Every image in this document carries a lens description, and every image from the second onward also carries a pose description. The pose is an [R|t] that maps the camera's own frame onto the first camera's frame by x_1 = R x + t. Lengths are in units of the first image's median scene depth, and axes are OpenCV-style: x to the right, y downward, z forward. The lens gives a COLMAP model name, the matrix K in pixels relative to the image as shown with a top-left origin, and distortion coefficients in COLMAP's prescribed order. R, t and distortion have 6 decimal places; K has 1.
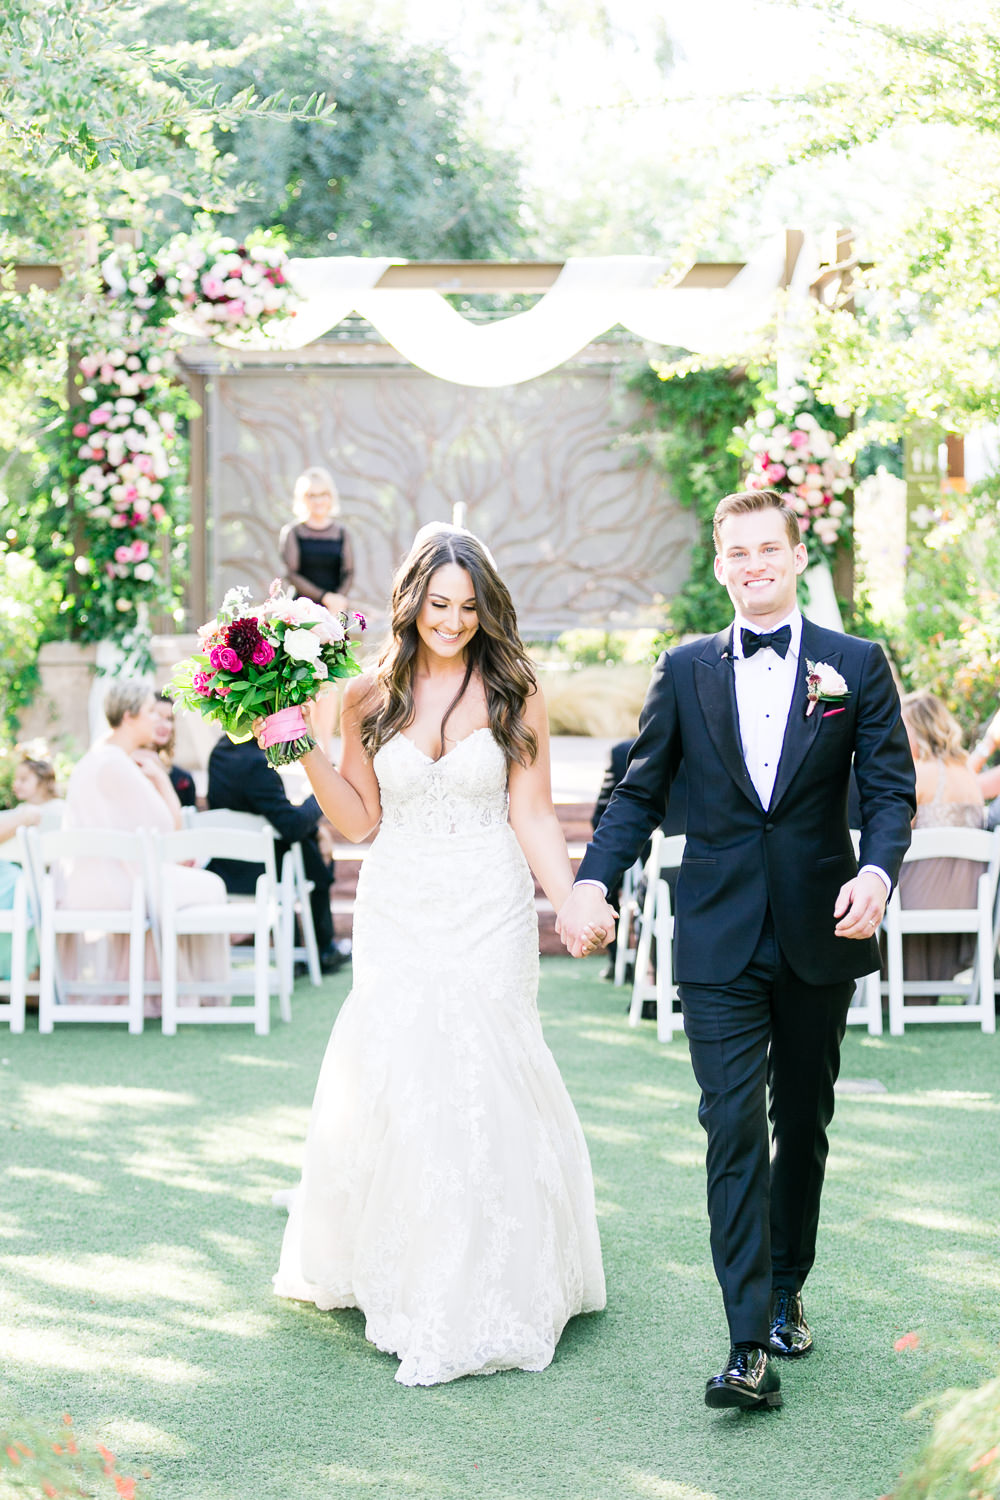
lens RADIAL K [[3413.2, 0, 534.8], [0, 3413.2, 794.1], [0, 0, 1]] dist [0.031467, 0.105953]
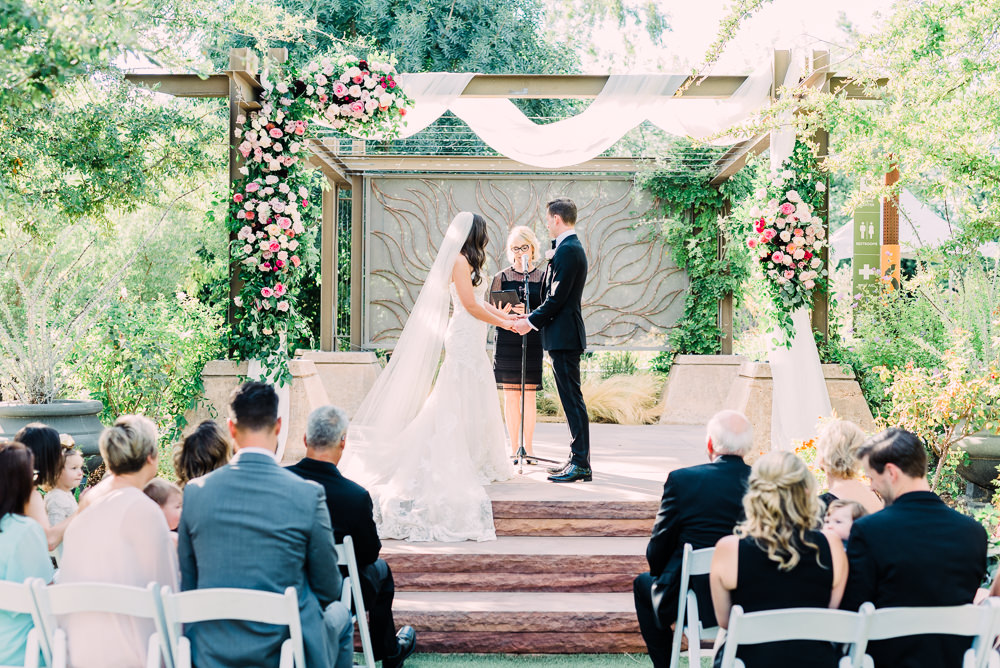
lens RADIAL K [[1539.9, 0, 500.0], [0, 1539.9, 334.0], [0, 0, 1]] dist [0.004629, -0.003869]
pose [[0.998872, 0.010783, -0.046247, -0.004244], [-0.013177, 0.998571, -0.051786, -0.024816], [0.045623, 0.052337, 0.997587, 0.414778]]
